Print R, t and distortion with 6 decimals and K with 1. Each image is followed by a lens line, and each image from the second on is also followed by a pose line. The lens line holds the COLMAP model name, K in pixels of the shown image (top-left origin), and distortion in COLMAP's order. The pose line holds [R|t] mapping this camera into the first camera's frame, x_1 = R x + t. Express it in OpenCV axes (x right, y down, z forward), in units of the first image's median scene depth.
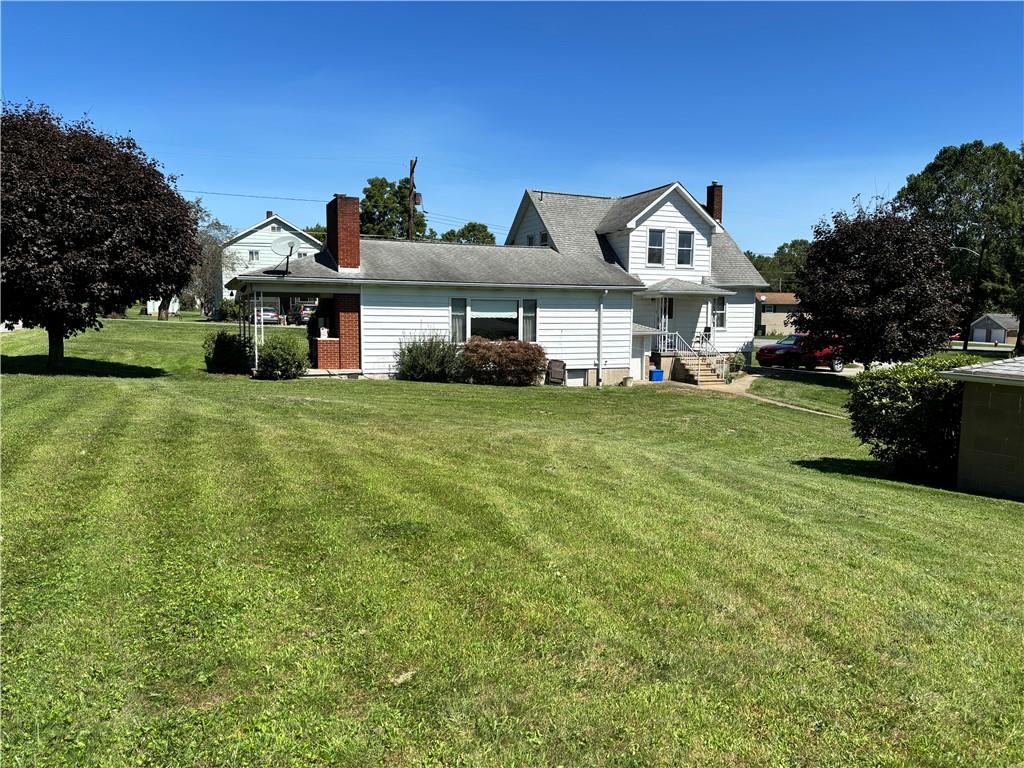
lens RADIAL K [[789.4, 0, 512.0], [0, 789.4, 384.0], [0, 0, 1]] dist [0.007371, -0.000466]
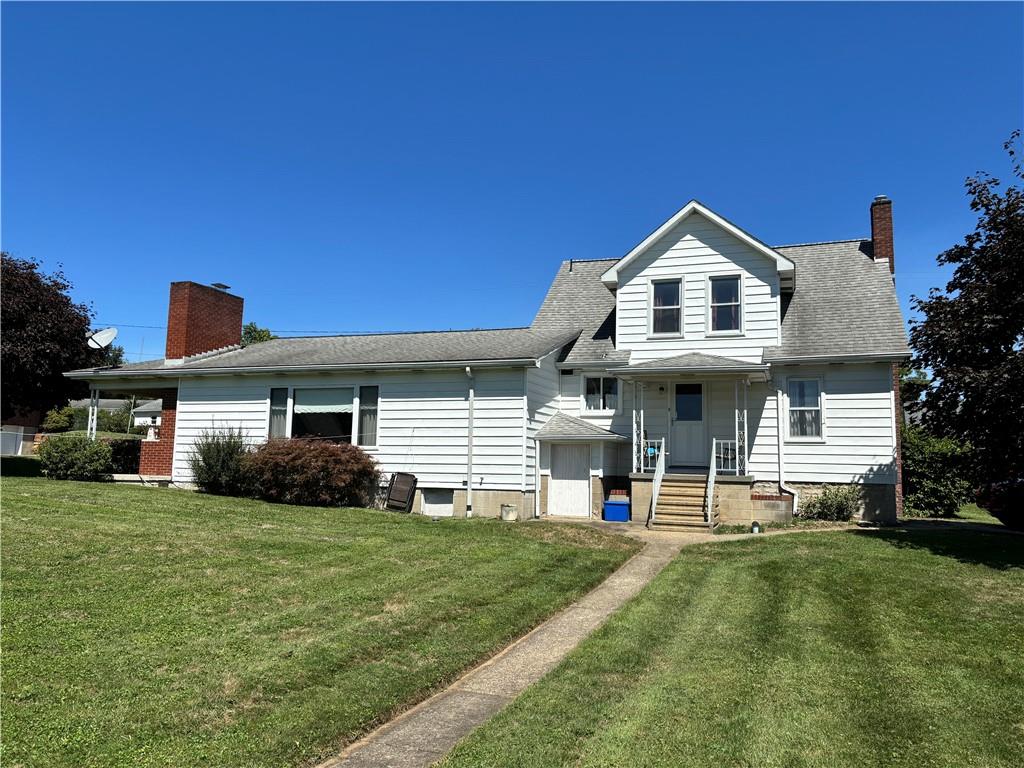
lens RADIAL K [[789.4, 0, 512.0], [0, 789.4, 384.0], [0, 0, 1]] dist [0.007371, -0.000466]
pose [[0.737831, -0.077372, -0.670536, 0.574013], [-0.079863, 0.976423, -0.200547, 0.022673], [0.670244, 0.201521, 0.714257, 0.555535]]
